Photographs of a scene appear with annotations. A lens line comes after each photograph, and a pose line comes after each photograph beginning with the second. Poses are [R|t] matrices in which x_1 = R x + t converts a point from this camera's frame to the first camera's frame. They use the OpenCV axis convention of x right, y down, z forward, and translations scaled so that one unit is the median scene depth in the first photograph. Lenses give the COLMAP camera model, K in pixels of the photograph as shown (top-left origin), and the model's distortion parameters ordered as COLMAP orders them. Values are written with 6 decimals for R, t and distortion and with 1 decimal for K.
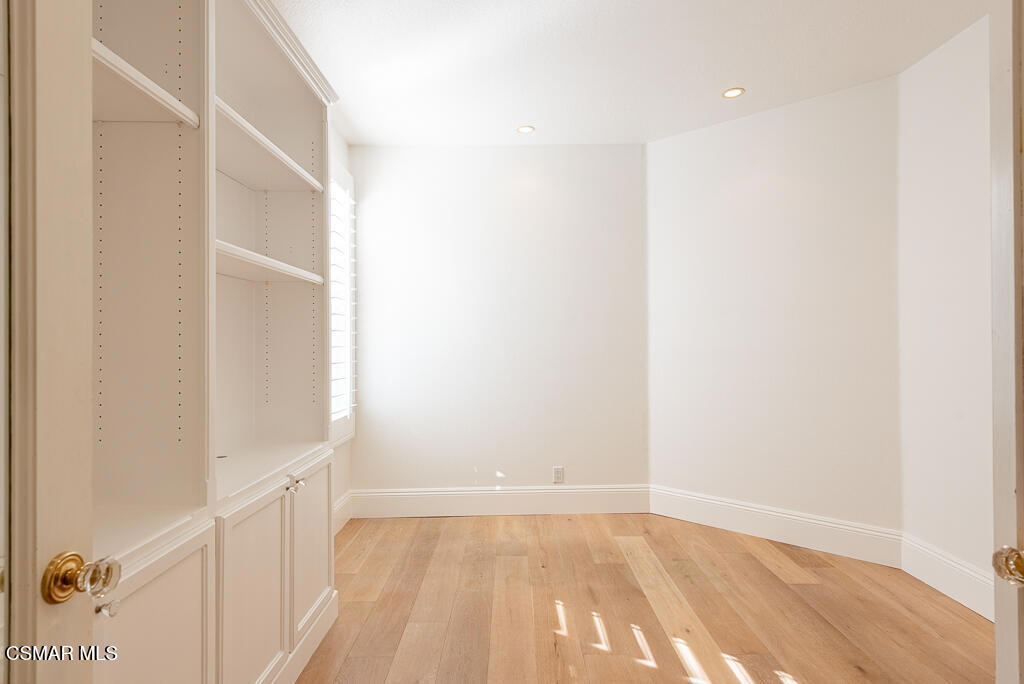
lens RADIAL K [[586.6, 0, 513.0], [0, 586.6, 342.9], [0, 0, 1]] dist [-0.000584, -0.000074]
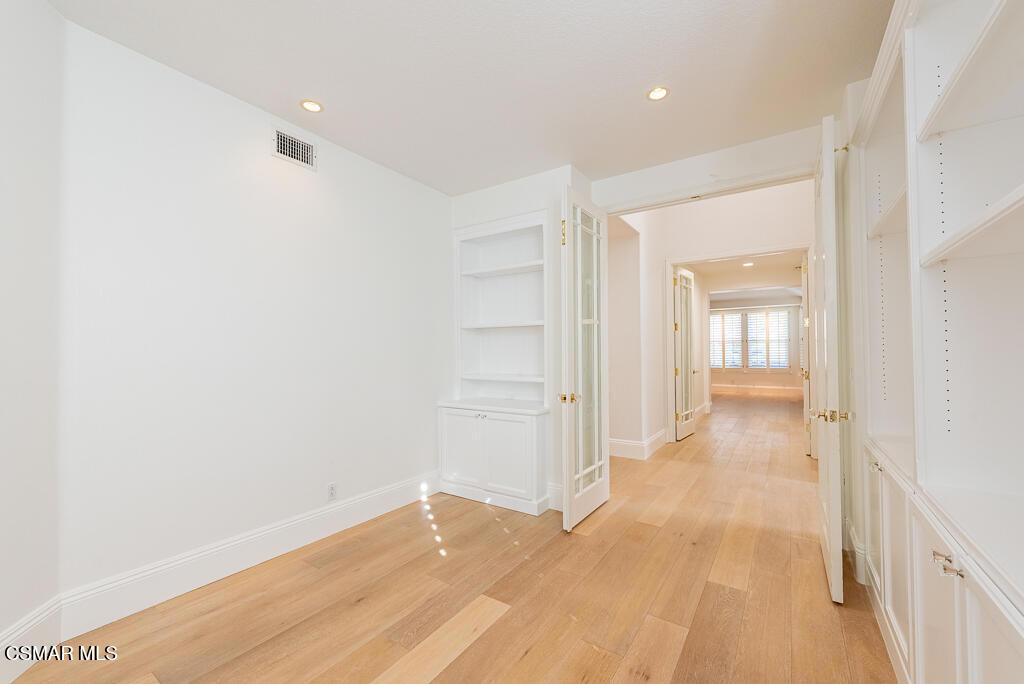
lens RADIAL K [[394.3, 0, 514.7], [0, 394.3, 344.1], [0, 0, 1]] dist [0.001512, -0.001194]
pose [[-0.824735, 0.017523, 0.565247, -0.192728], [0.003694, 0.999665, -0.025600, -0.002901], [-0.565507, -0.019025, -0.824524, 1.375277]]
